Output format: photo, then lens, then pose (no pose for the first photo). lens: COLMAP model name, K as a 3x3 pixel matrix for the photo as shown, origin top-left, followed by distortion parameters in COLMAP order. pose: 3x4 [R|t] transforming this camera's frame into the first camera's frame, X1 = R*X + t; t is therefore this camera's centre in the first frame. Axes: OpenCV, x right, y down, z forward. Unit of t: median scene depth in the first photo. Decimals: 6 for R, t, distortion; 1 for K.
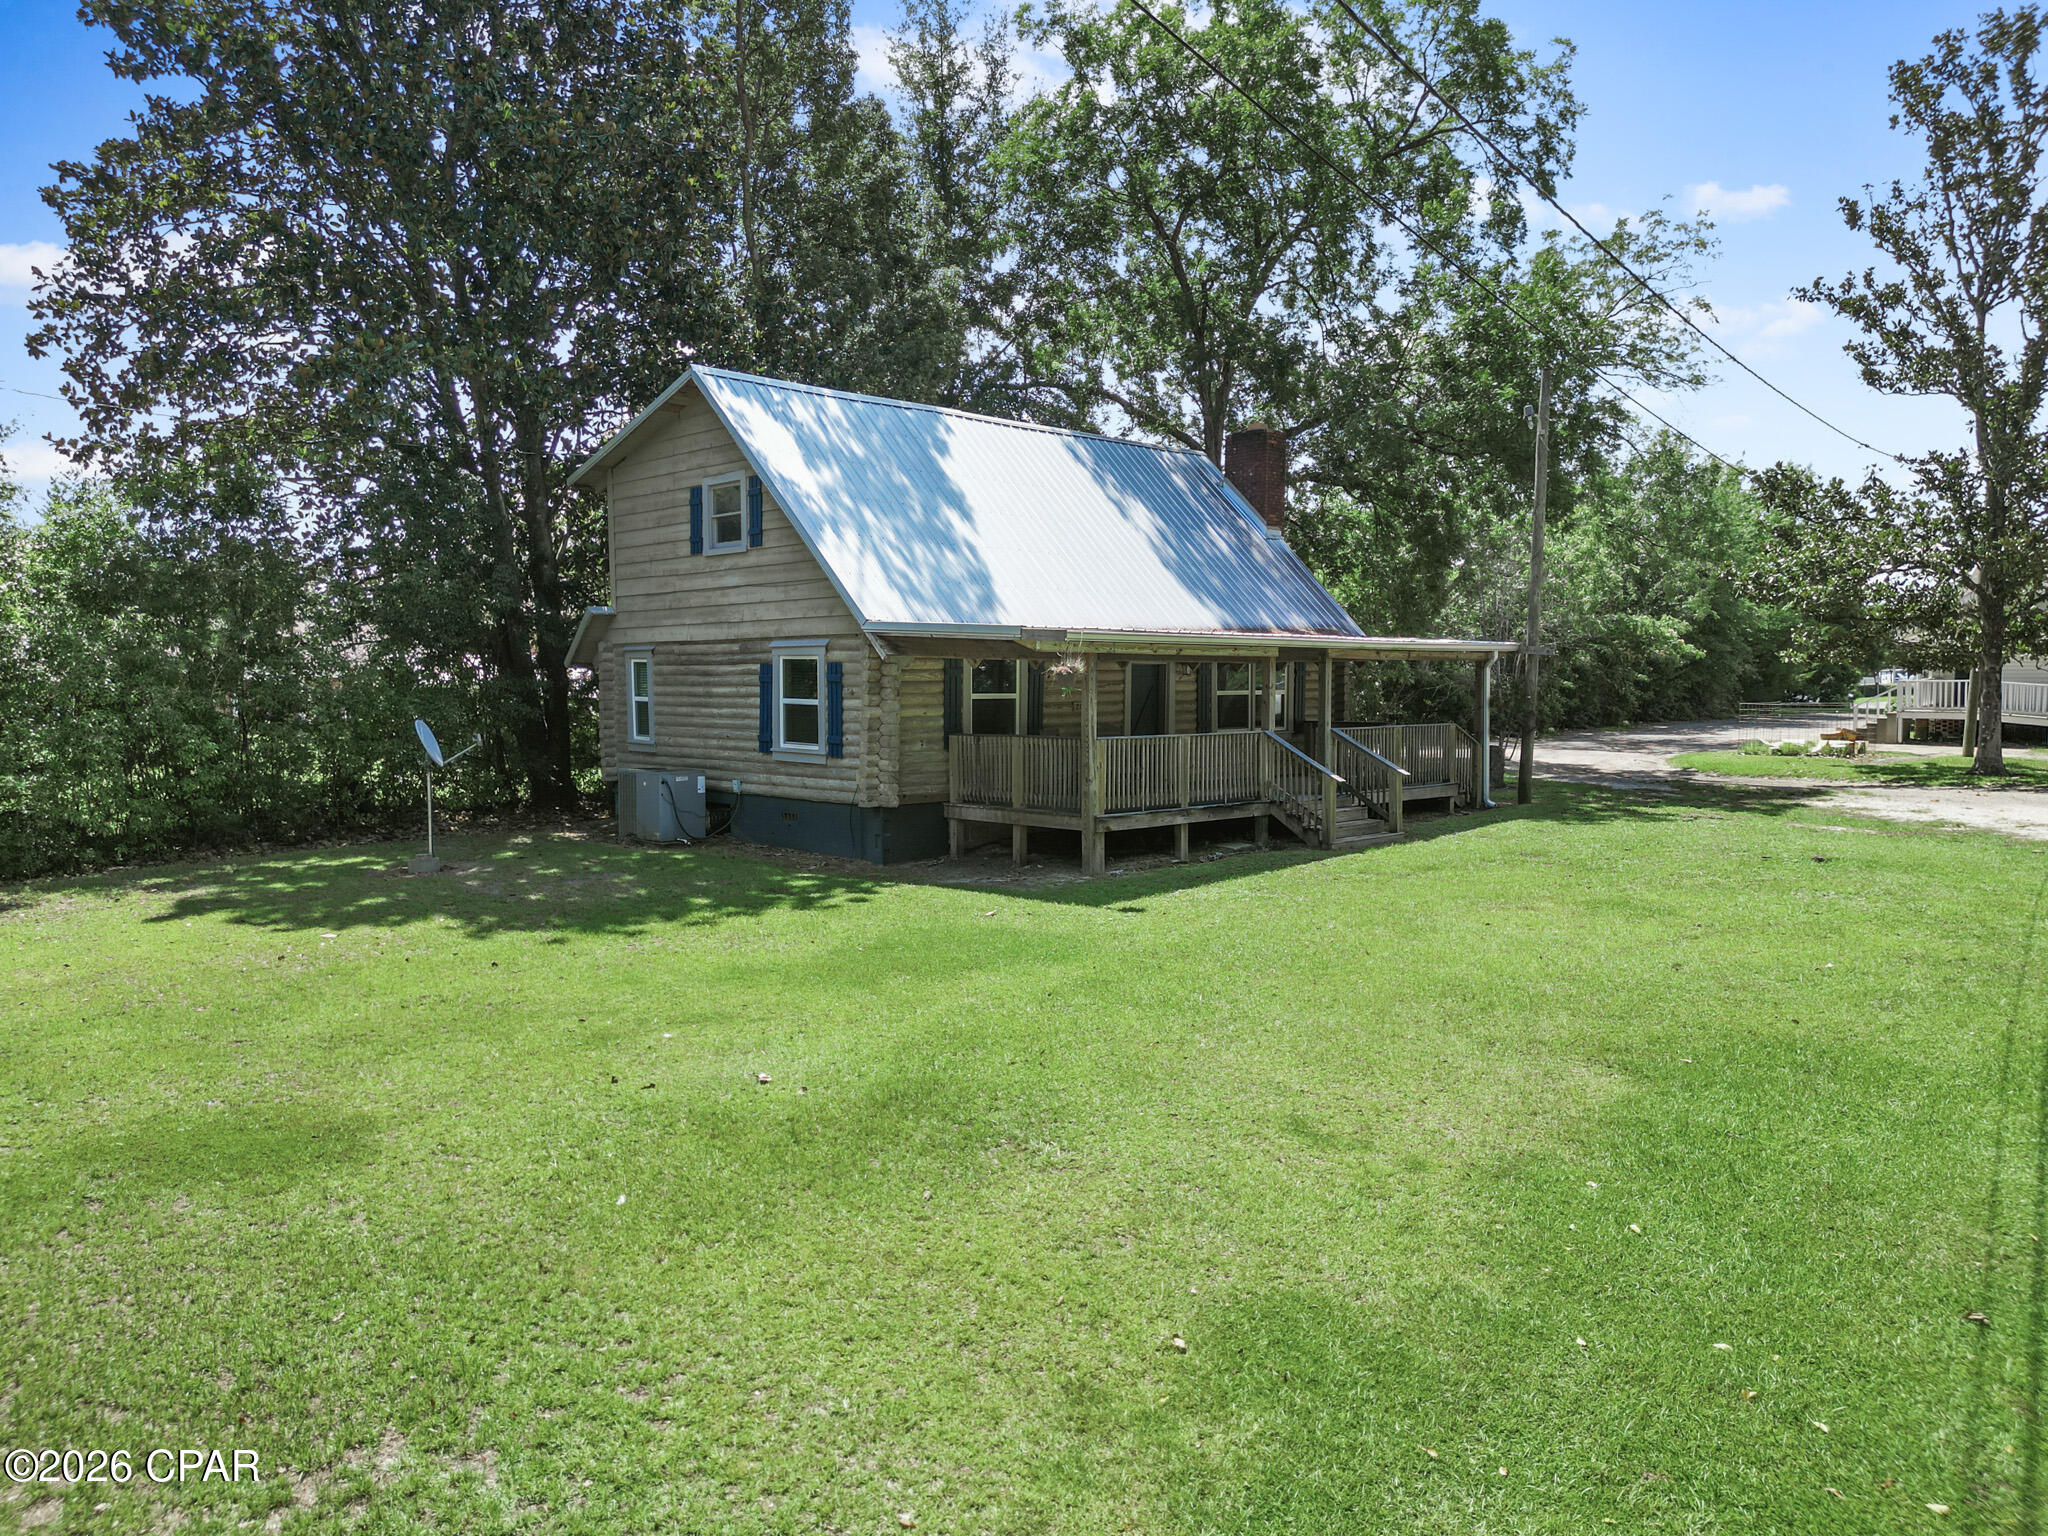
lens RADIAL K [[1427.8, 0, 1018.3], [0, 1427.8, 767.3], [0, 0, 1]] dist [0.082952, -0.086363]
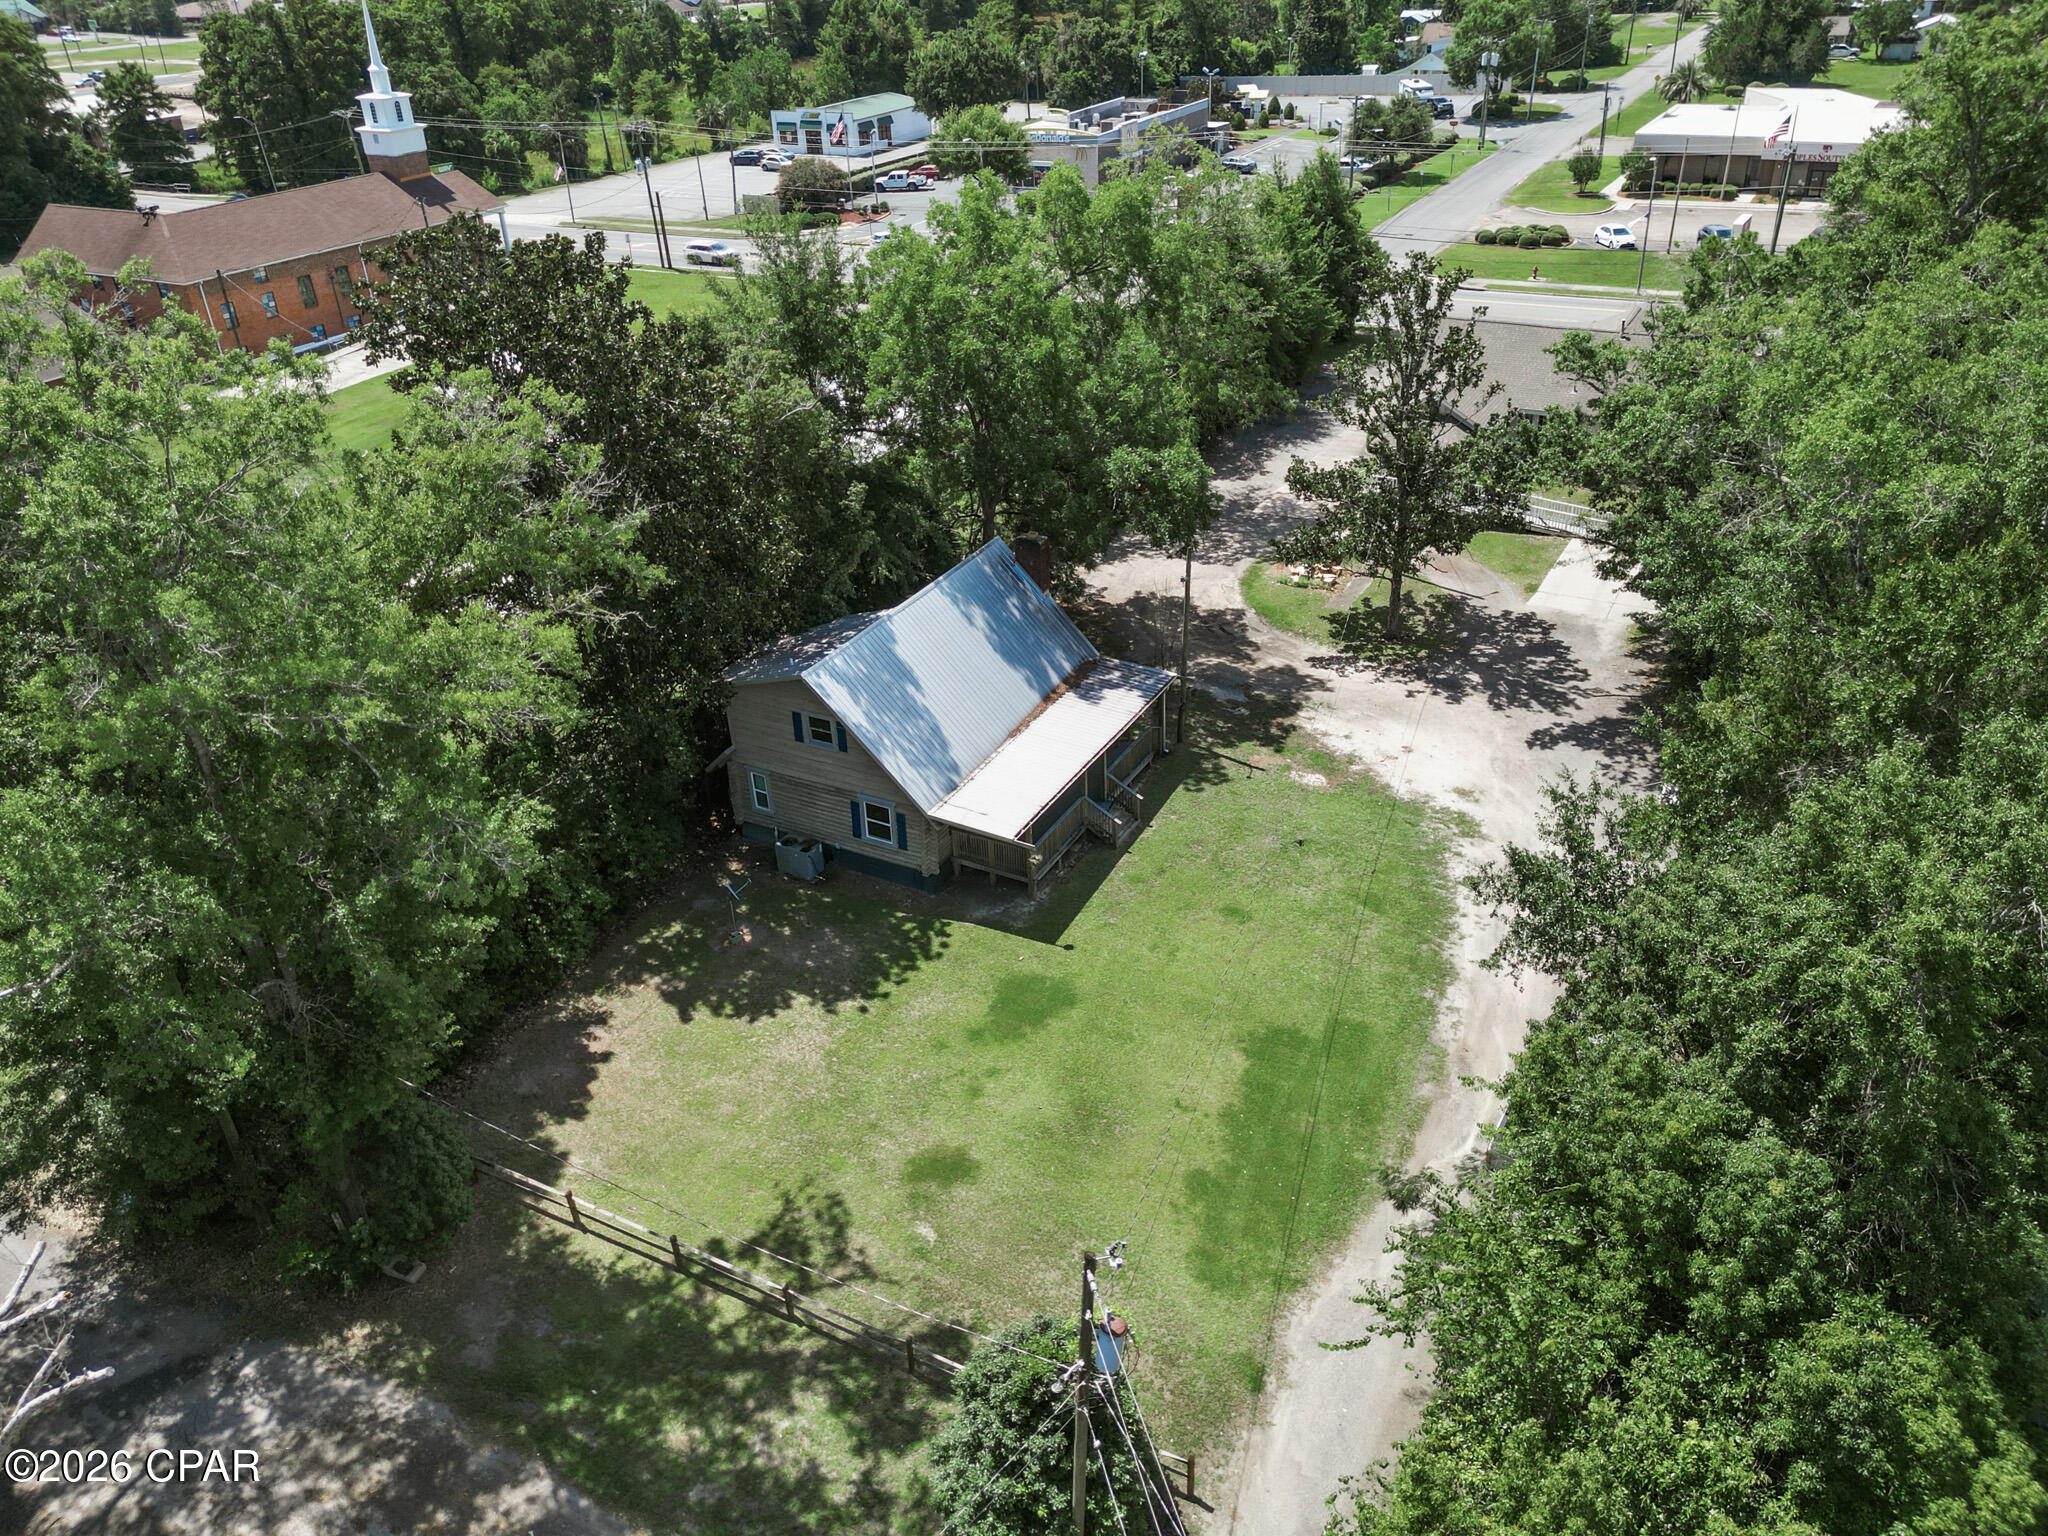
lens RADIAL K [[1489.2, 0, 1001.2], [0, 1489.2, 777.5], [0, 0, 1]] dist [0.138586, -0.236078]
pose [[0.955490, -0.176719, 0.236241, -0.460098], [0.063059, 0.904577, 0.421622, -0.970154], [-0.288207, -0.387958, 0.875457, -0.921955]]
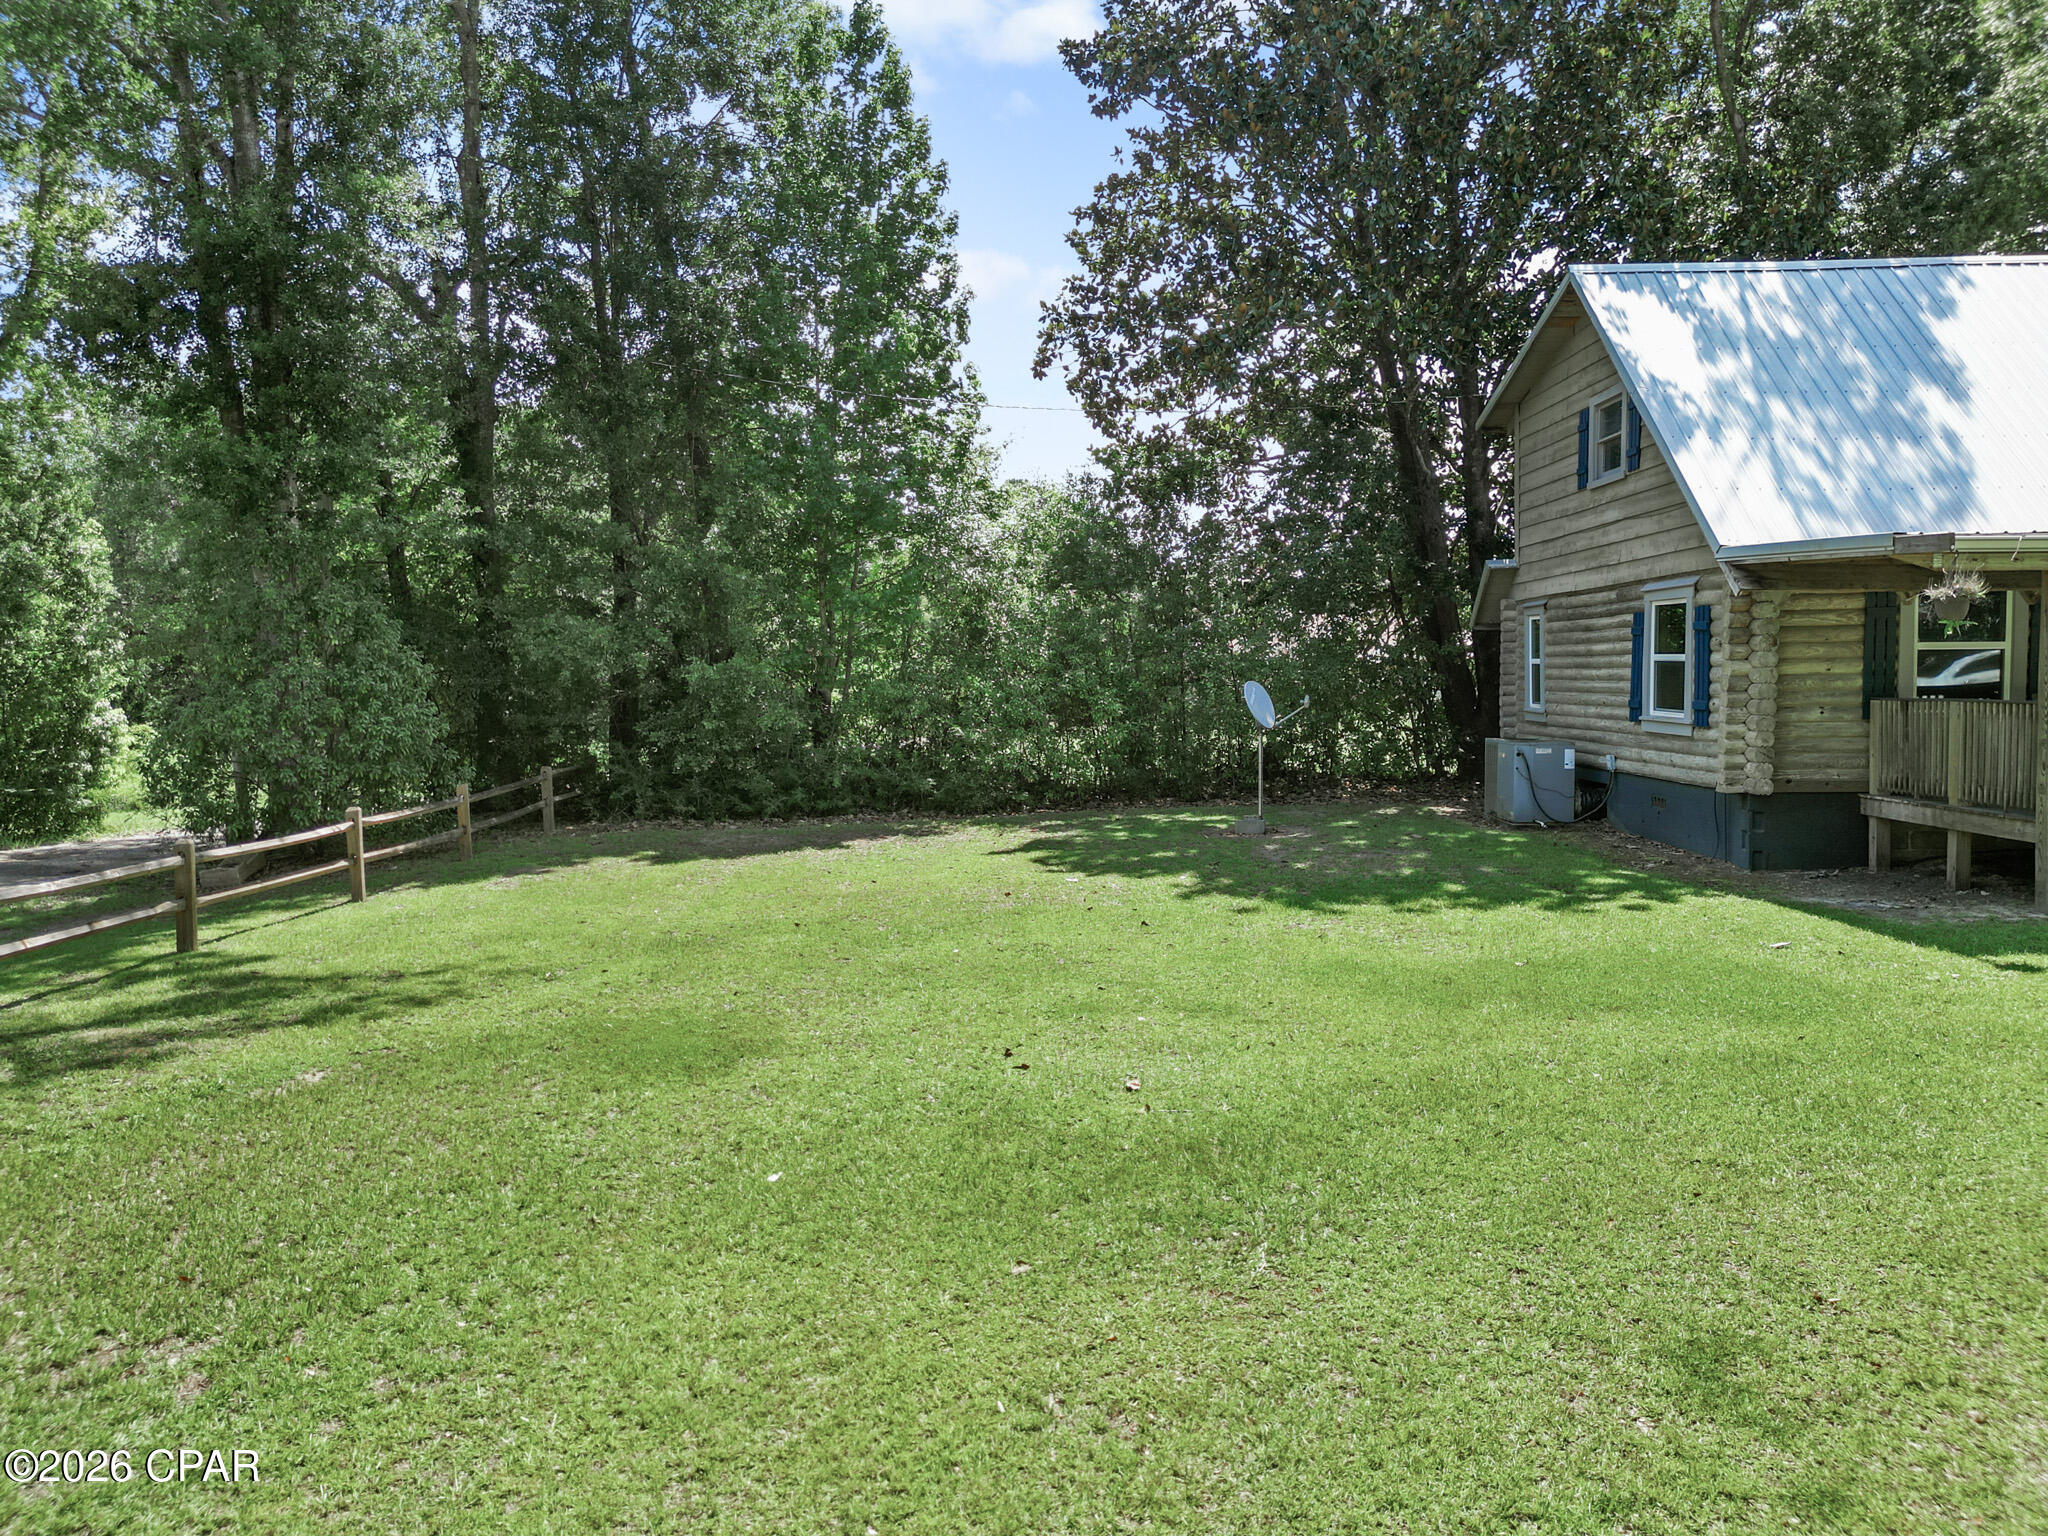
lens RADIAL K [[1444.4, 0, 1020.9], [0, 1444.4, 741.5], [0, 0, 1]] dist [0.044524, 0.001412]
pose [[0.707277, 0.027709, -0.706393, 0.155600], [-0.034232, 0.999402, 0.004928, 0.008512], [0.706107, 0.020696, 0.707803, 0.159677]]
